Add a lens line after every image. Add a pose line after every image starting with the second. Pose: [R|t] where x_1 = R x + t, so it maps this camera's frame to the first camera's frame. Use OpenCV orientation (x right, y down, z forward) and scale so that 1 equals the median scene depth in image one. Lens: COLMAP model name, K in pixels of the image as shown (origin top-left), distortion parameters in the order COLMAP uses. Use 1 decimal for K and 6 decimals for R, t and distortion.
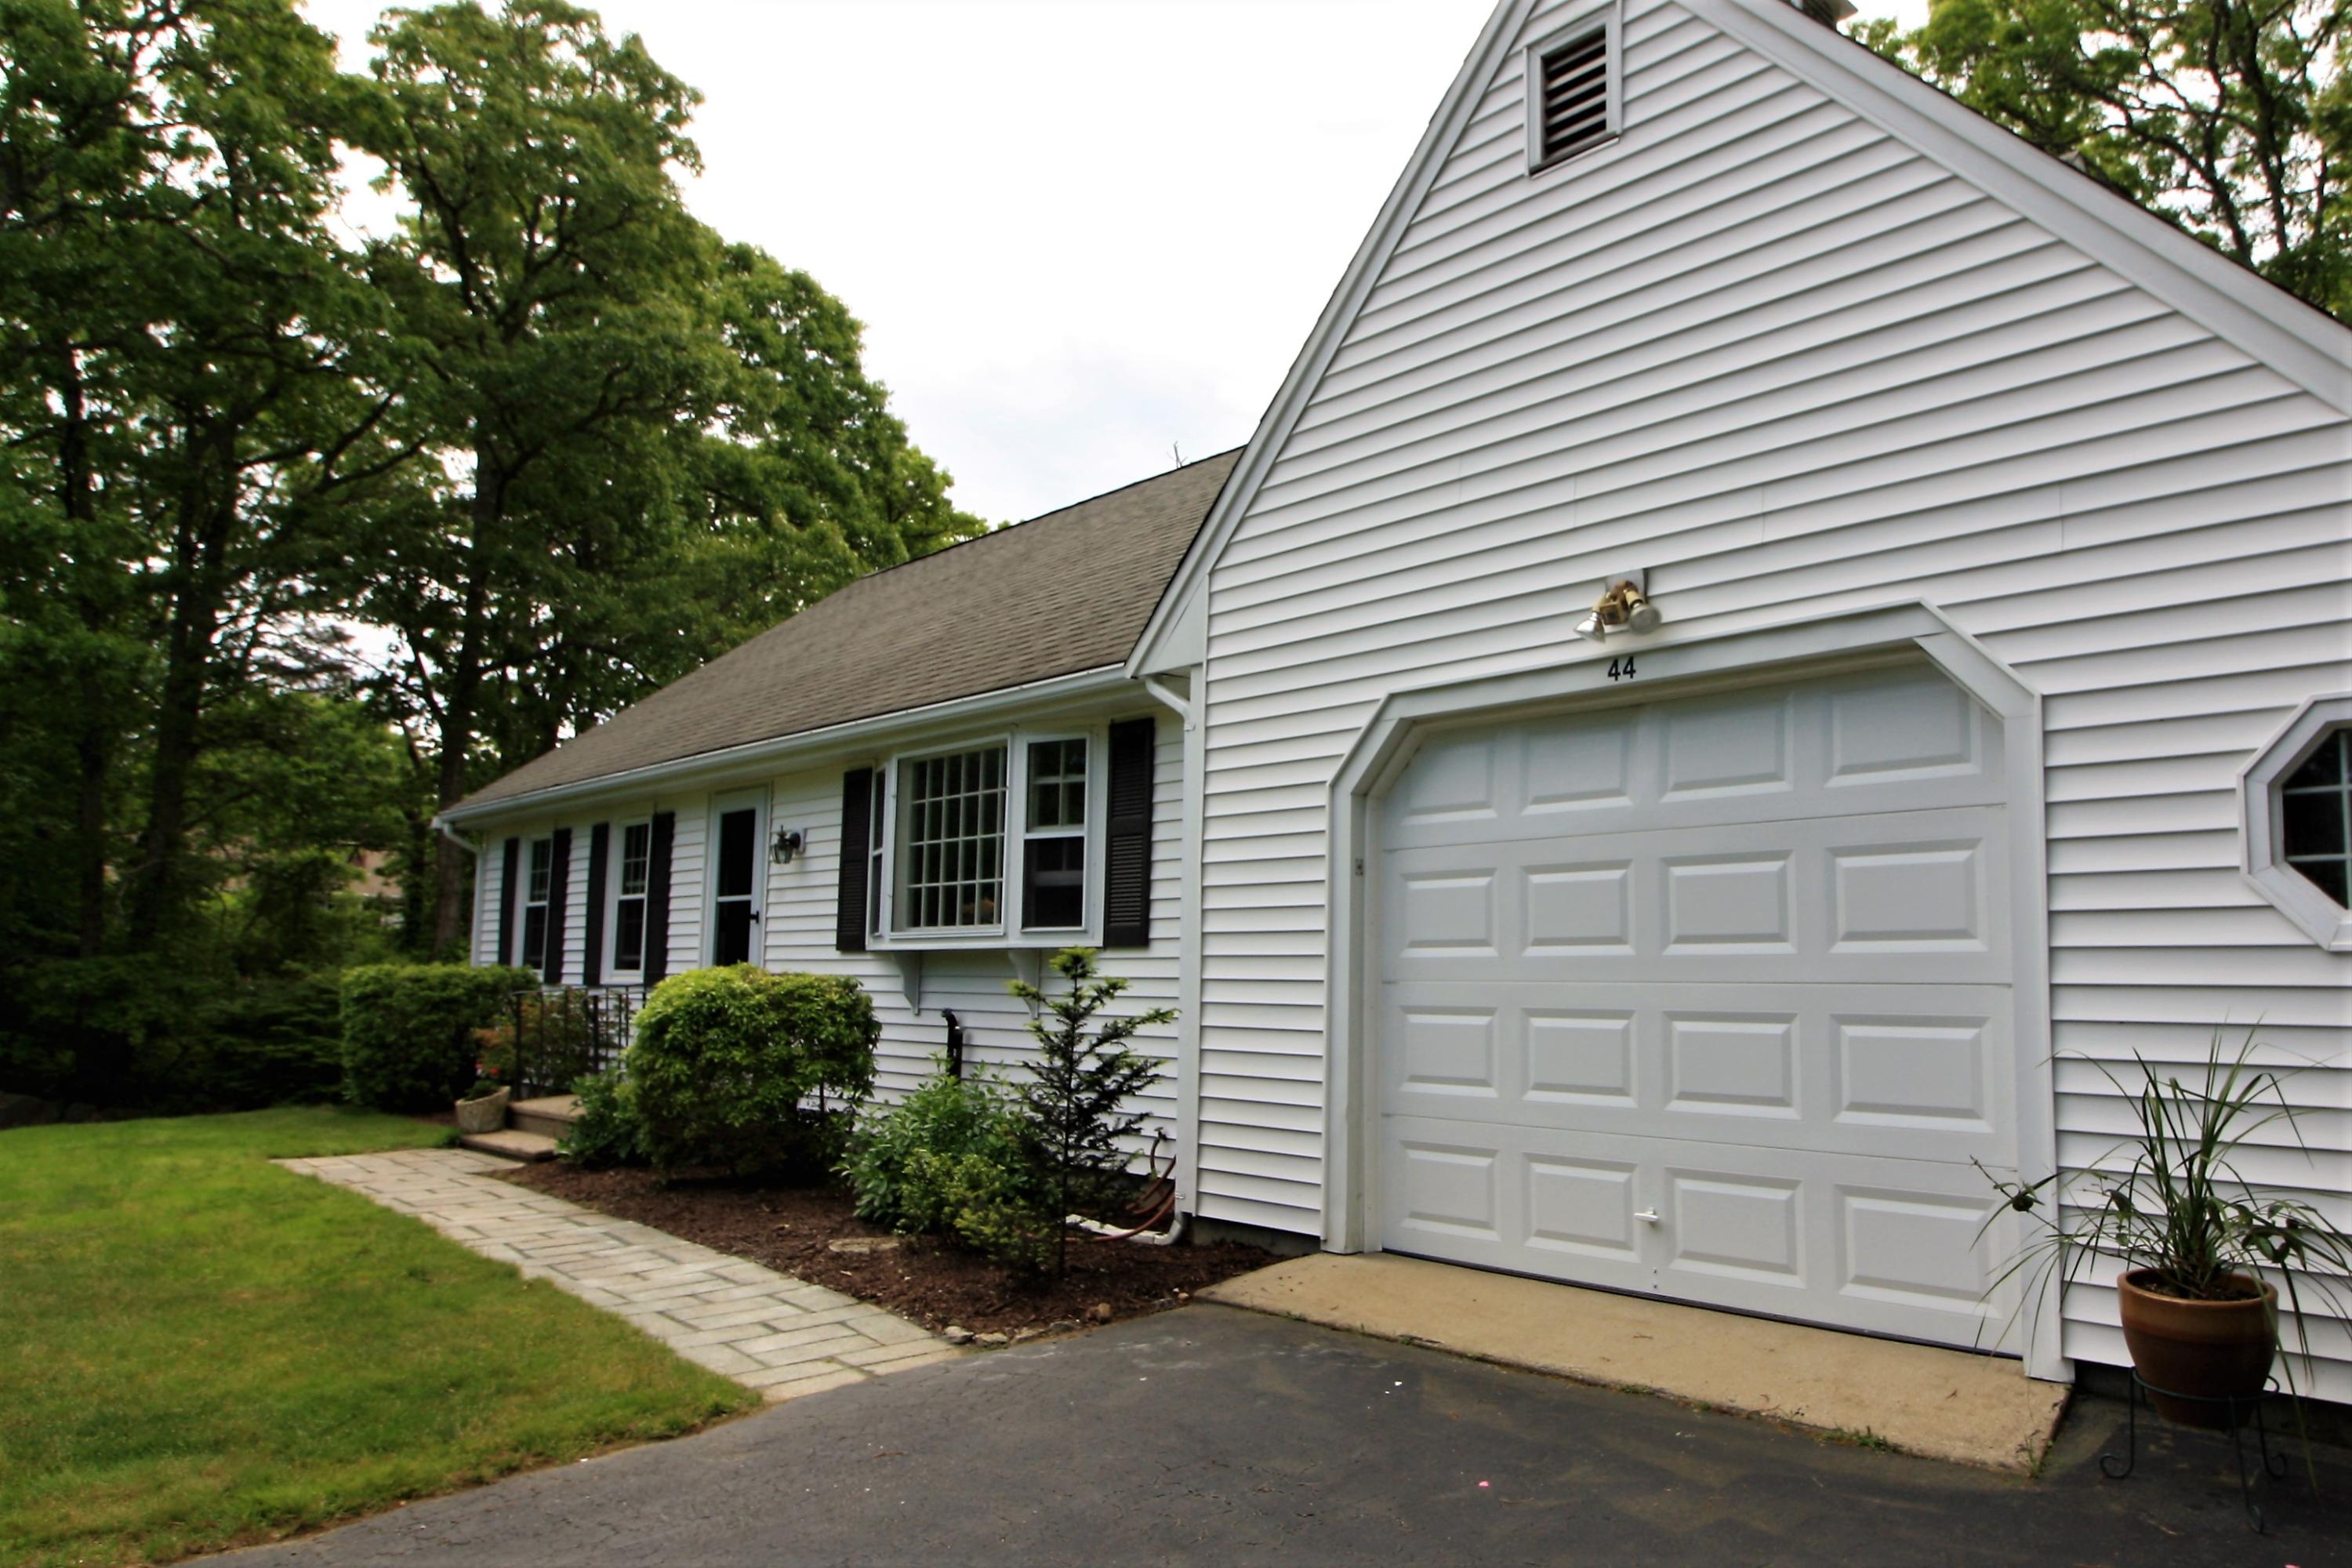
lens RADIAL K [[1373.0, 0, 1180.3], [0, 1373.0, 788.2], [0, 0, 1]] dist [-0.010862, -0.010830]
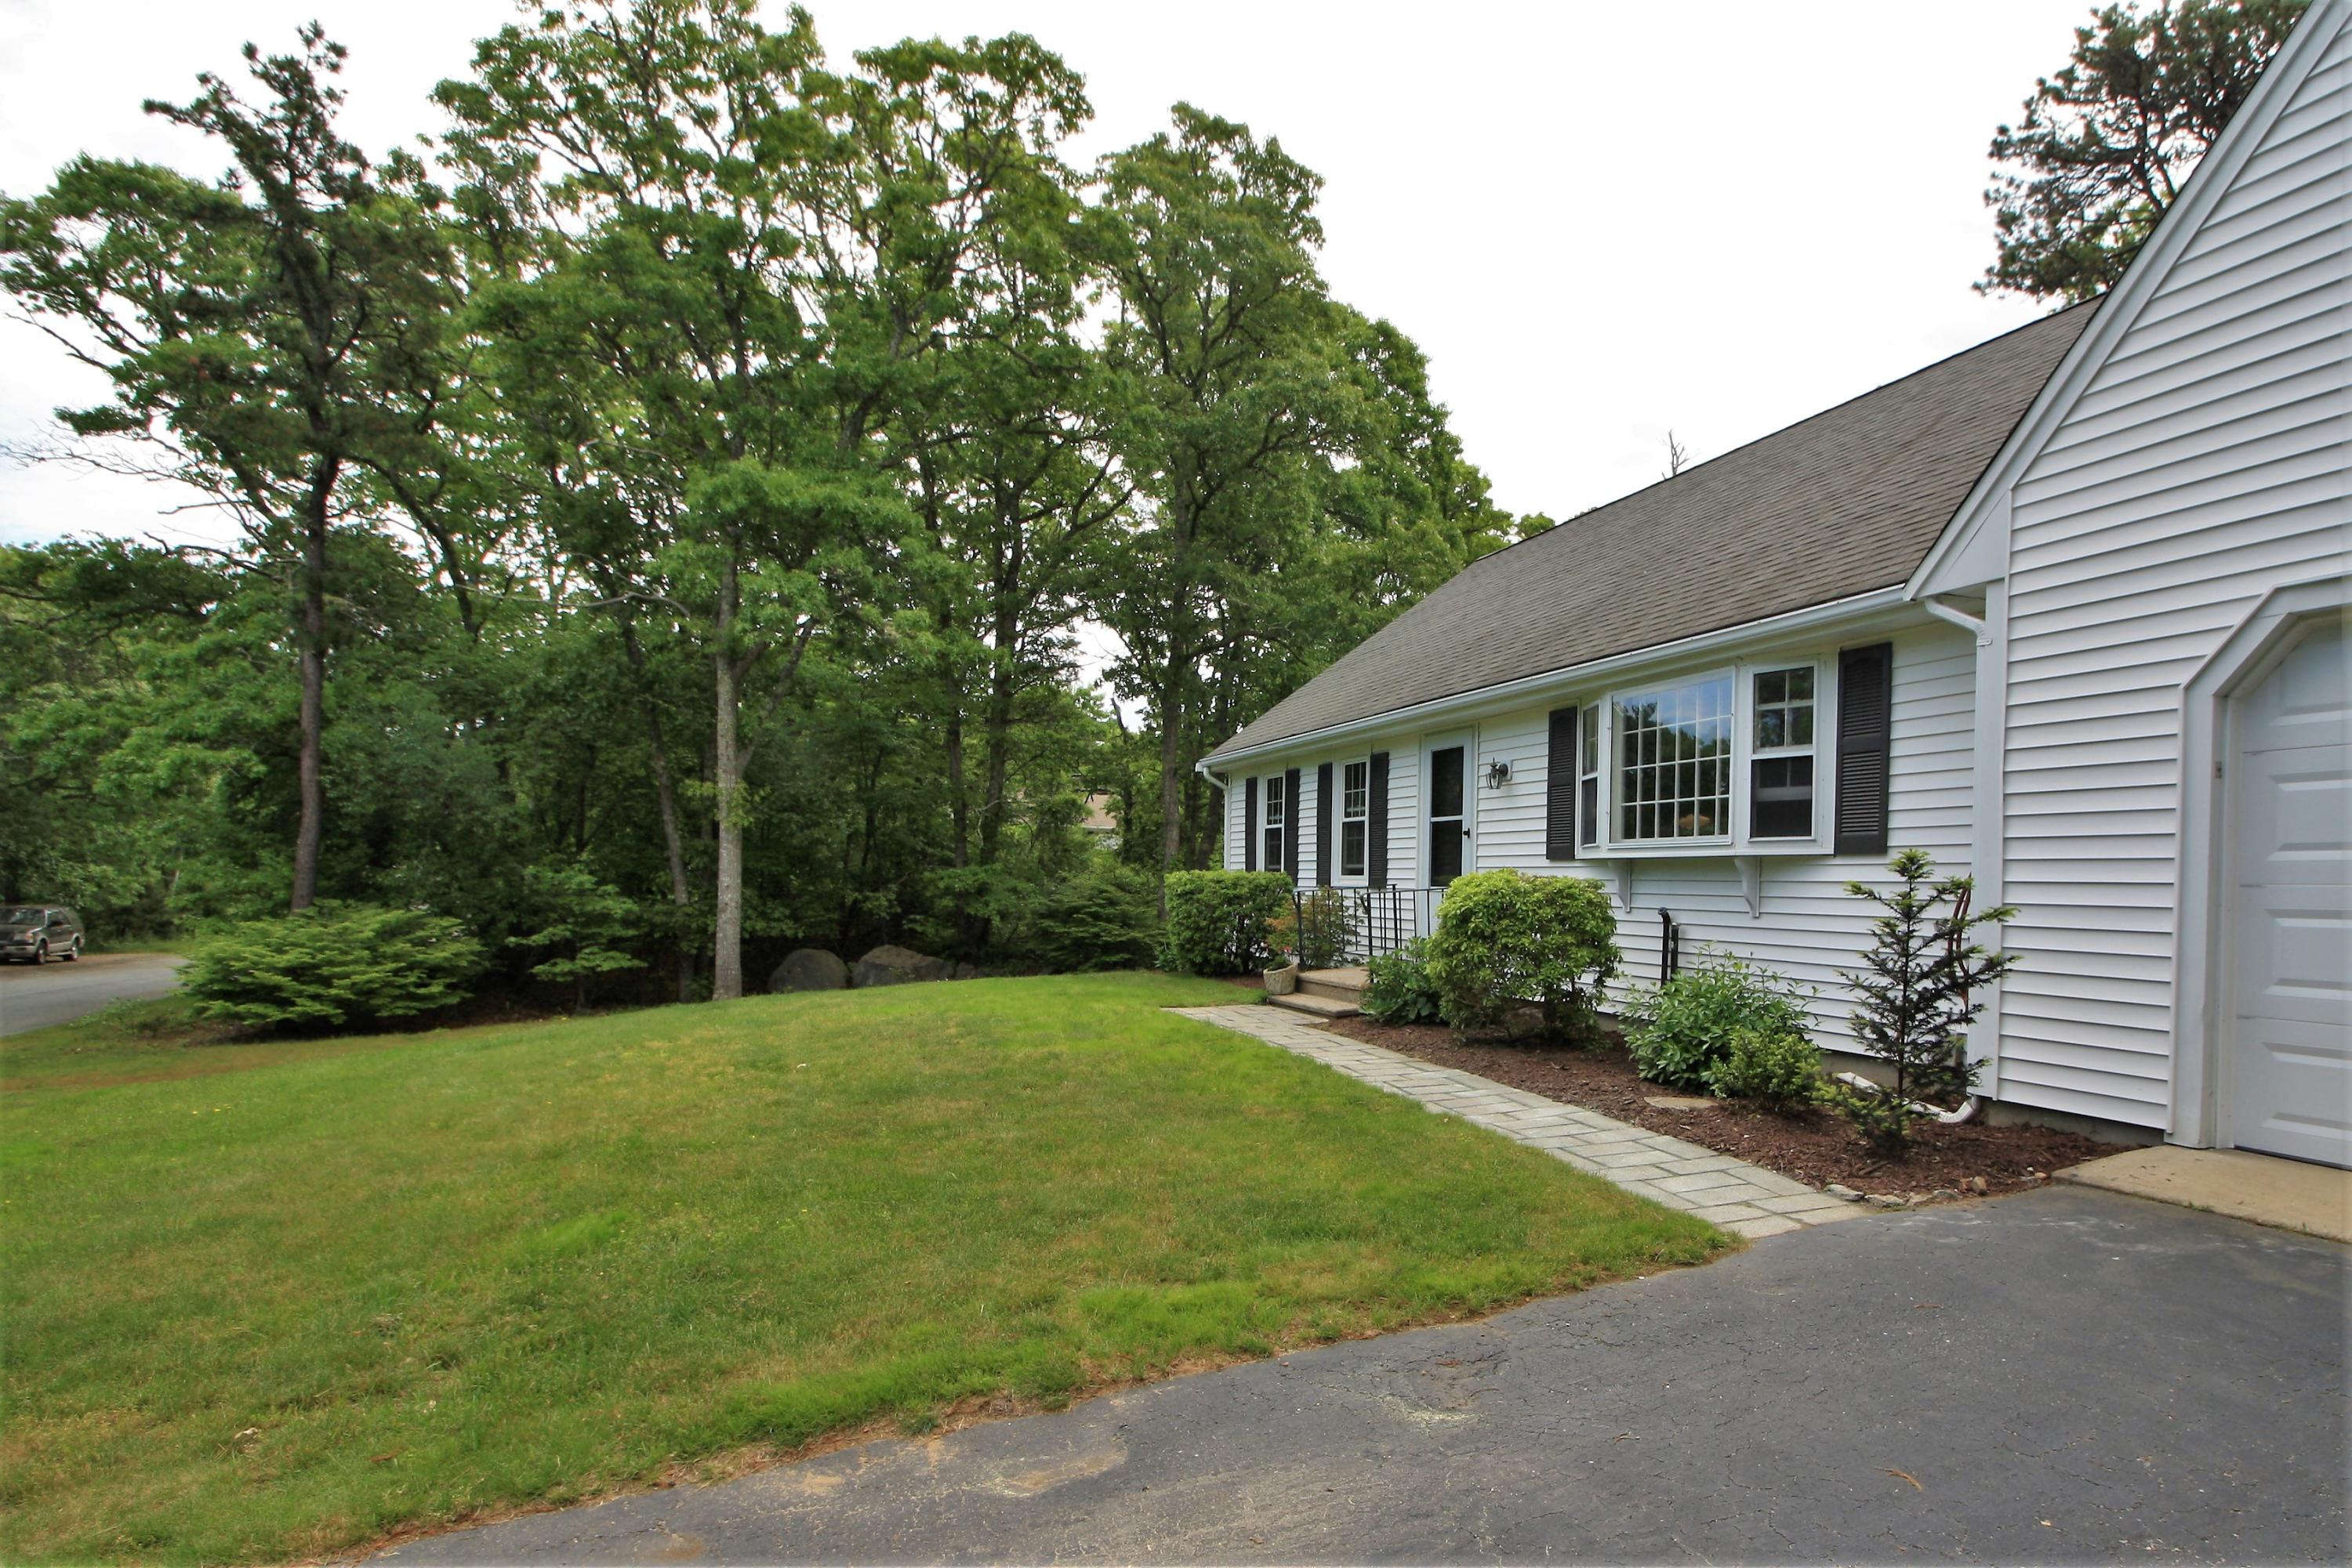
lens RADIAL K [[1095.4, 0, 1290.2], [0, 1095.4, 850.8], [0, 0, 1]] dist [-0.014686, -0.001052]
pose [[0.936558, -0.000463, -0.350513, -0.128456], [0.036921, 0.994566, 0.097336, 0.008576], [0.348563, -0.104102, 0.931486, 0.019896]]
